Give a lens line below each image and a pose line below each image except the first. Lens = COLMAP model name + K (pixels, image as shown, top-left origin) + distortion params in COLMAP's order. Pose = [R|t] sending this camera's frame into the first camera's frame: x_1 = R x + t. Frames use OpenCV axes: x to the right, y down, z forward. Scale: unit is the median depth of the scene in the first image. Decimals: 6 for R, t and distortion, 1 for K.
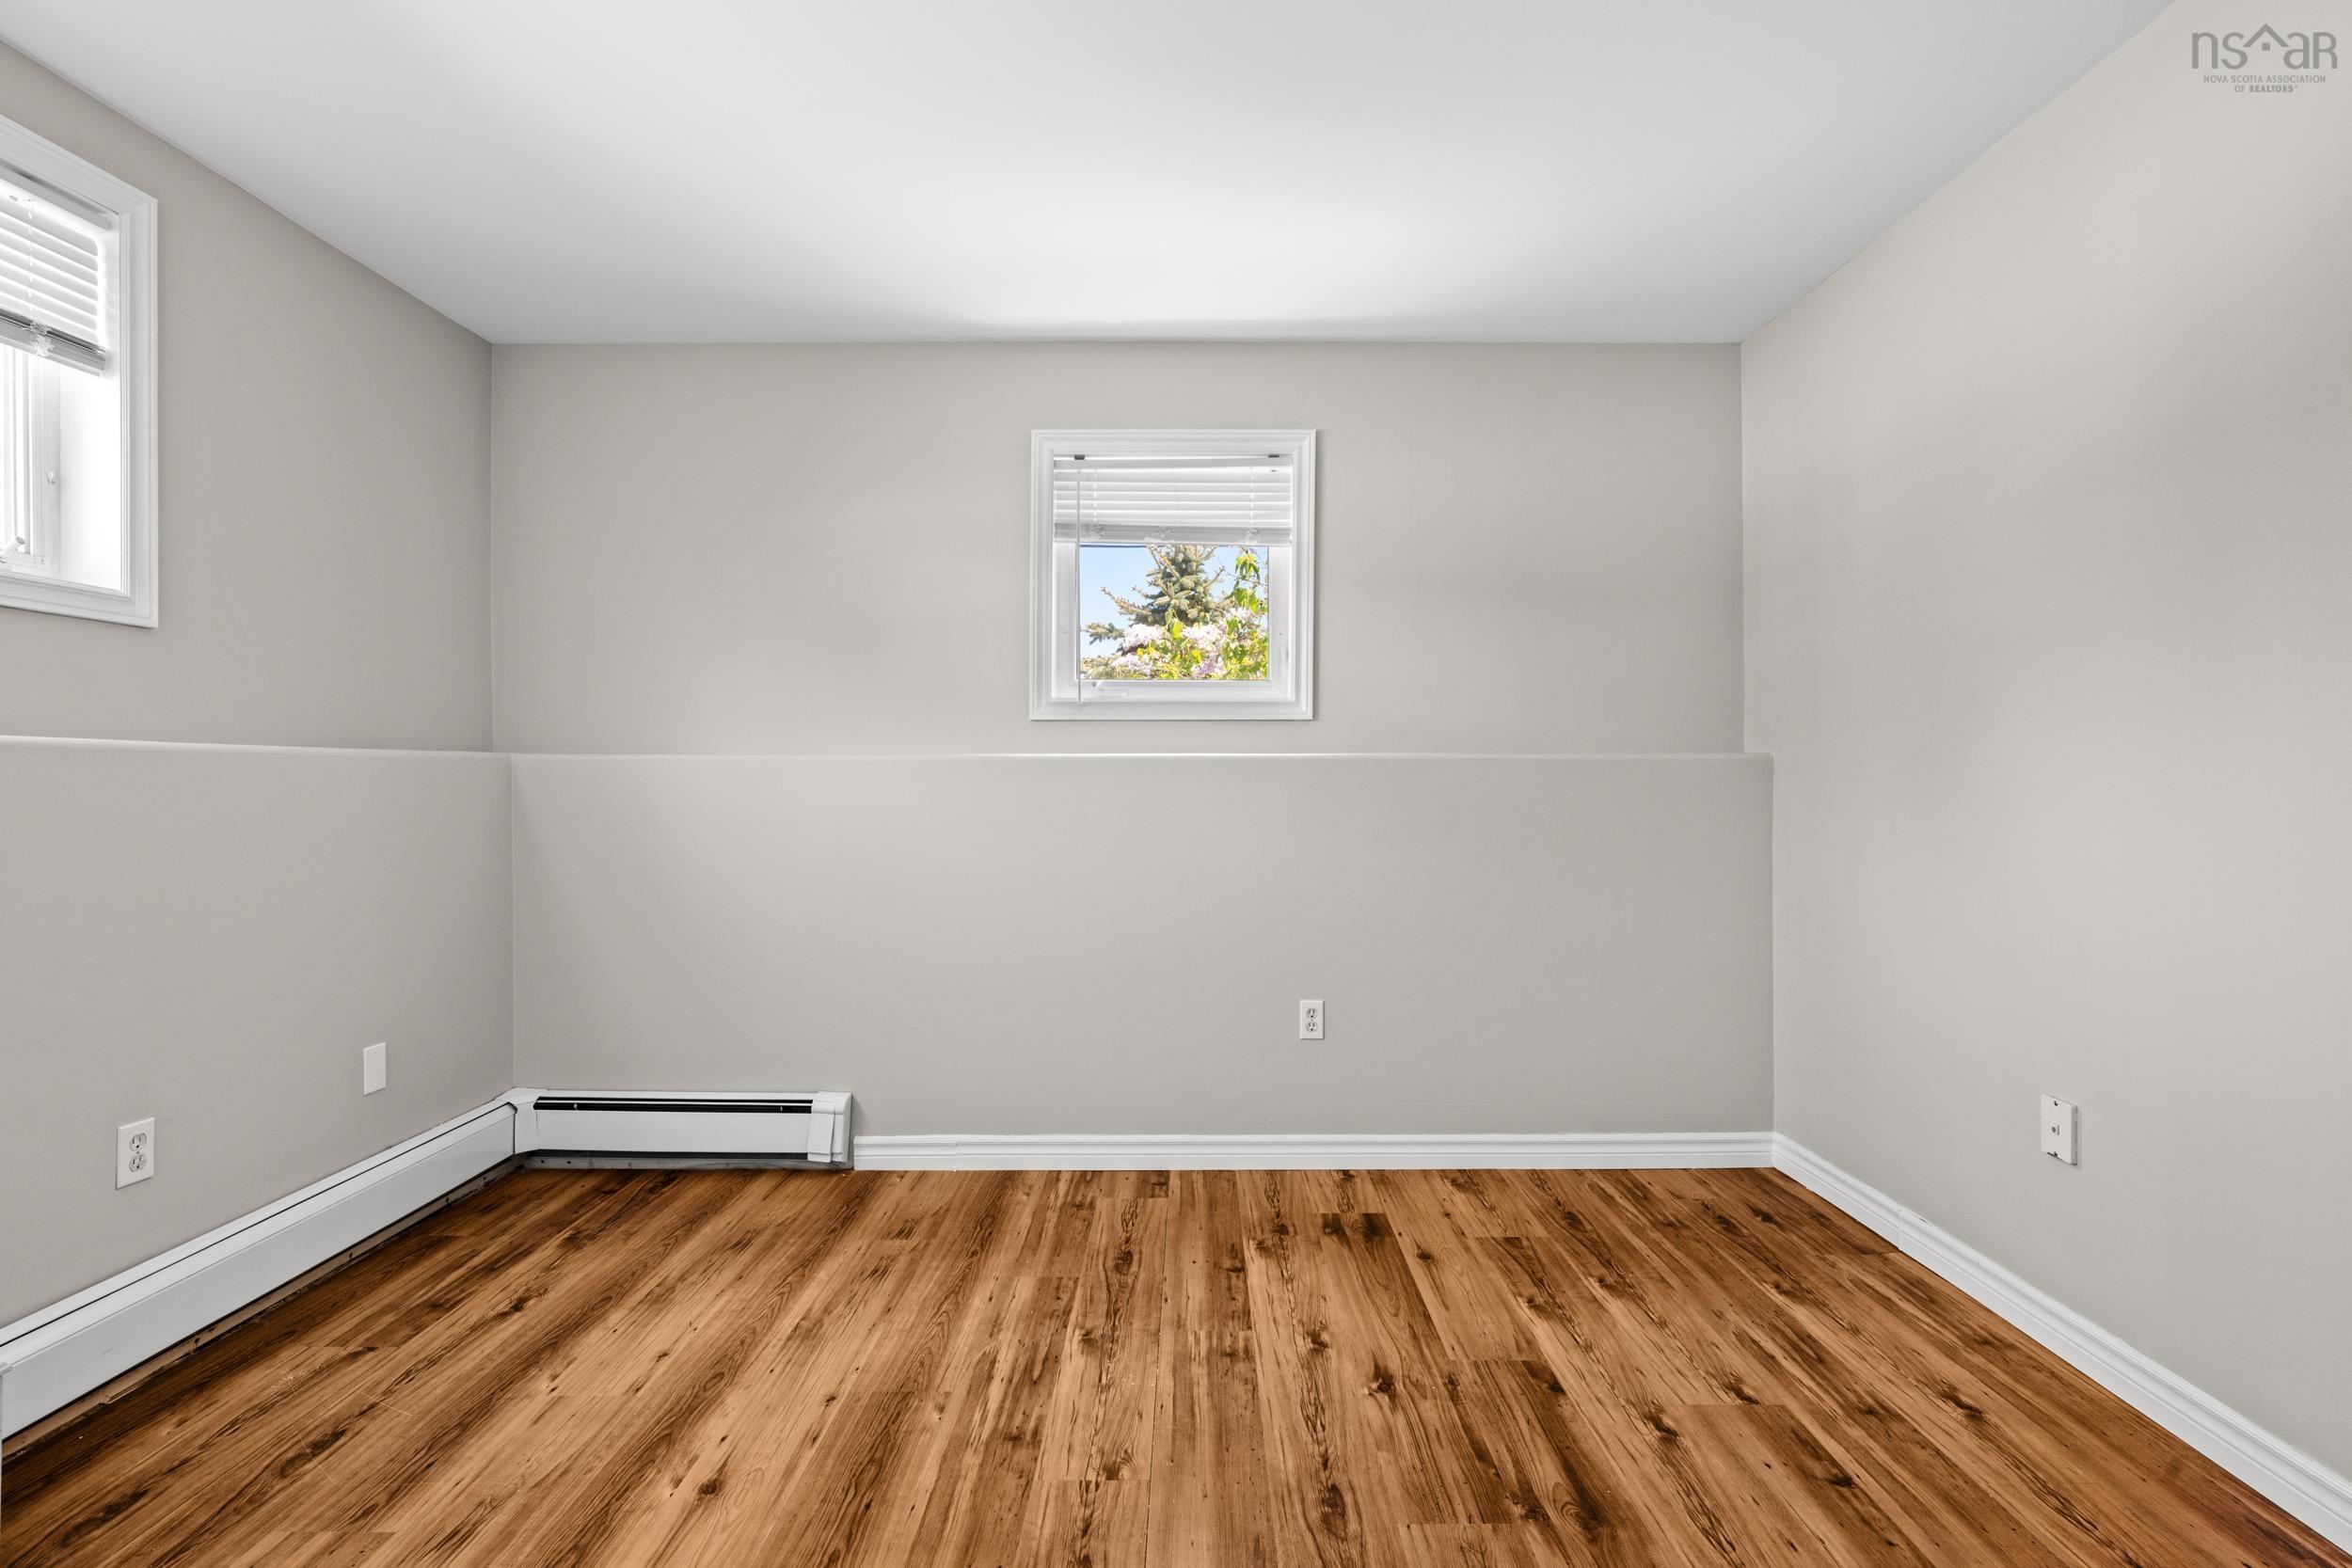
lens RADIAL K [[1100.6, 0, 1189.1], [0, 1100.6, 787.8], [0, 0, 1]] dist [-0.000824, -0.001009]
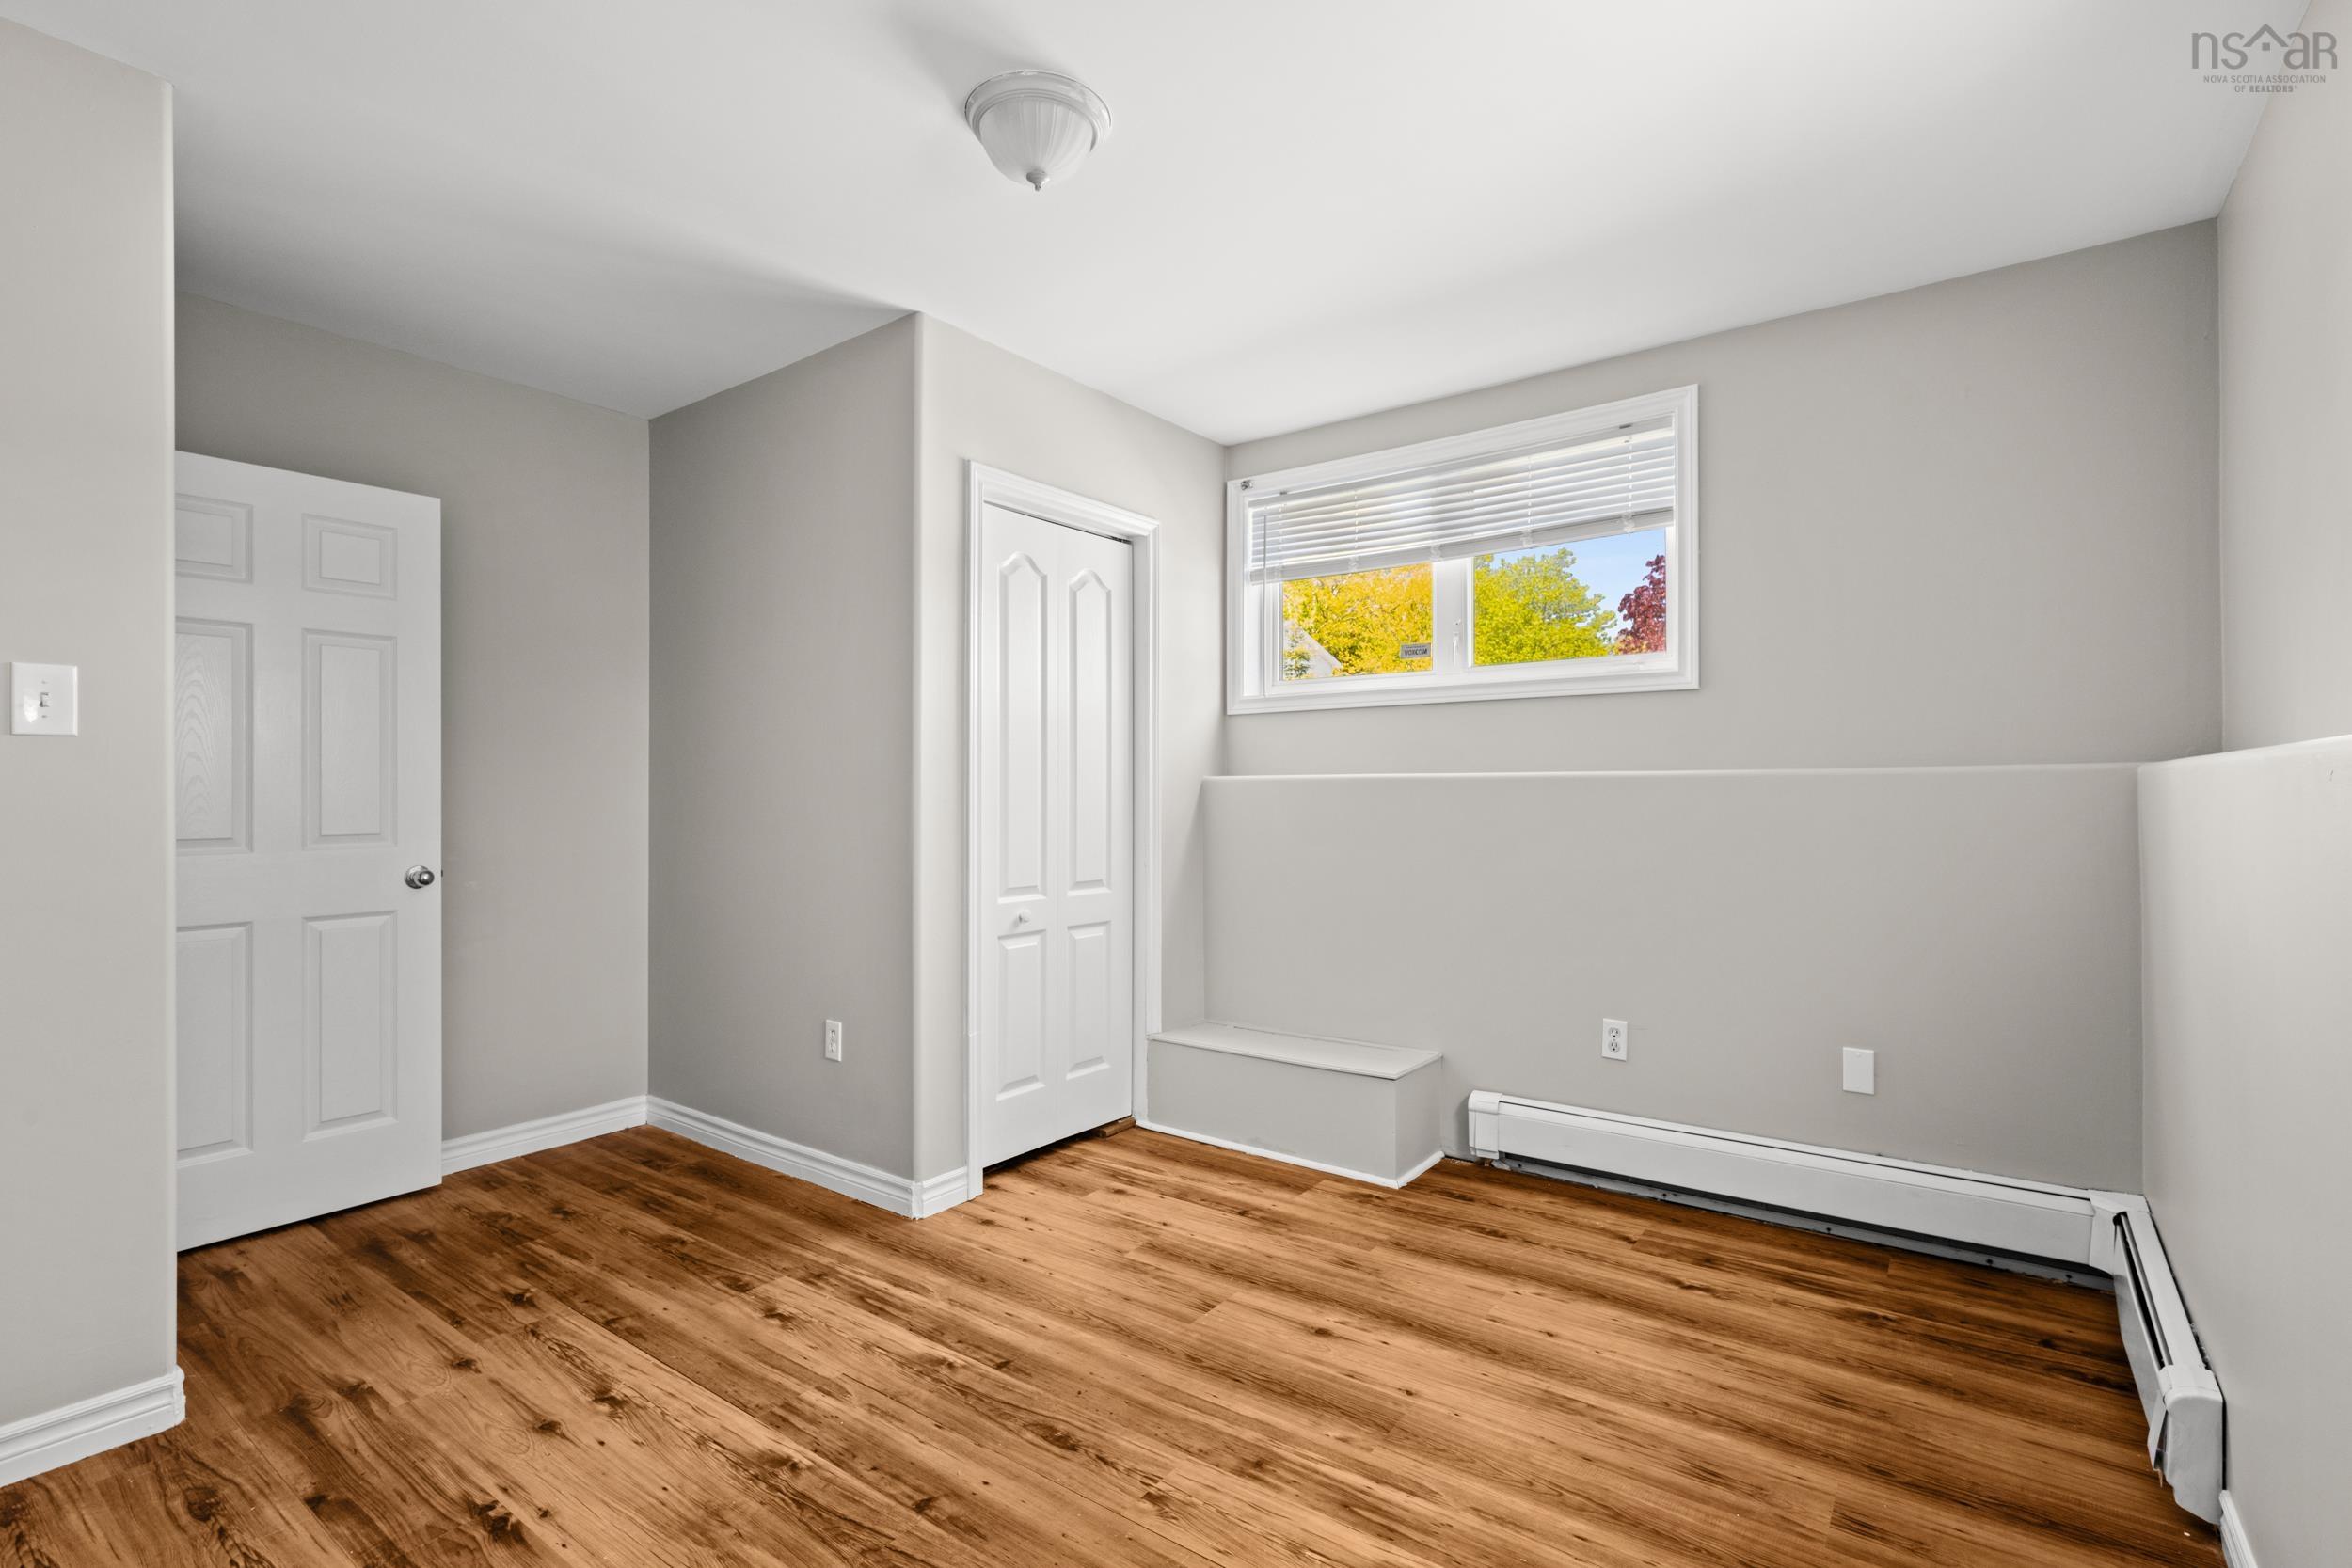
lens RADIAL K [[1100.6, 0, 1189.1], [0, 1100.6, 787.8], [0, 0, 1]] dist [-0.000824, -0.001009]
pose [[-0.592308, -0.001489, -0.805710, 0.581927], [-0.003171, 0.999995, 0.000483, -0.017129], [0.805705, 0.002842, -0.592310, 1.314381]]
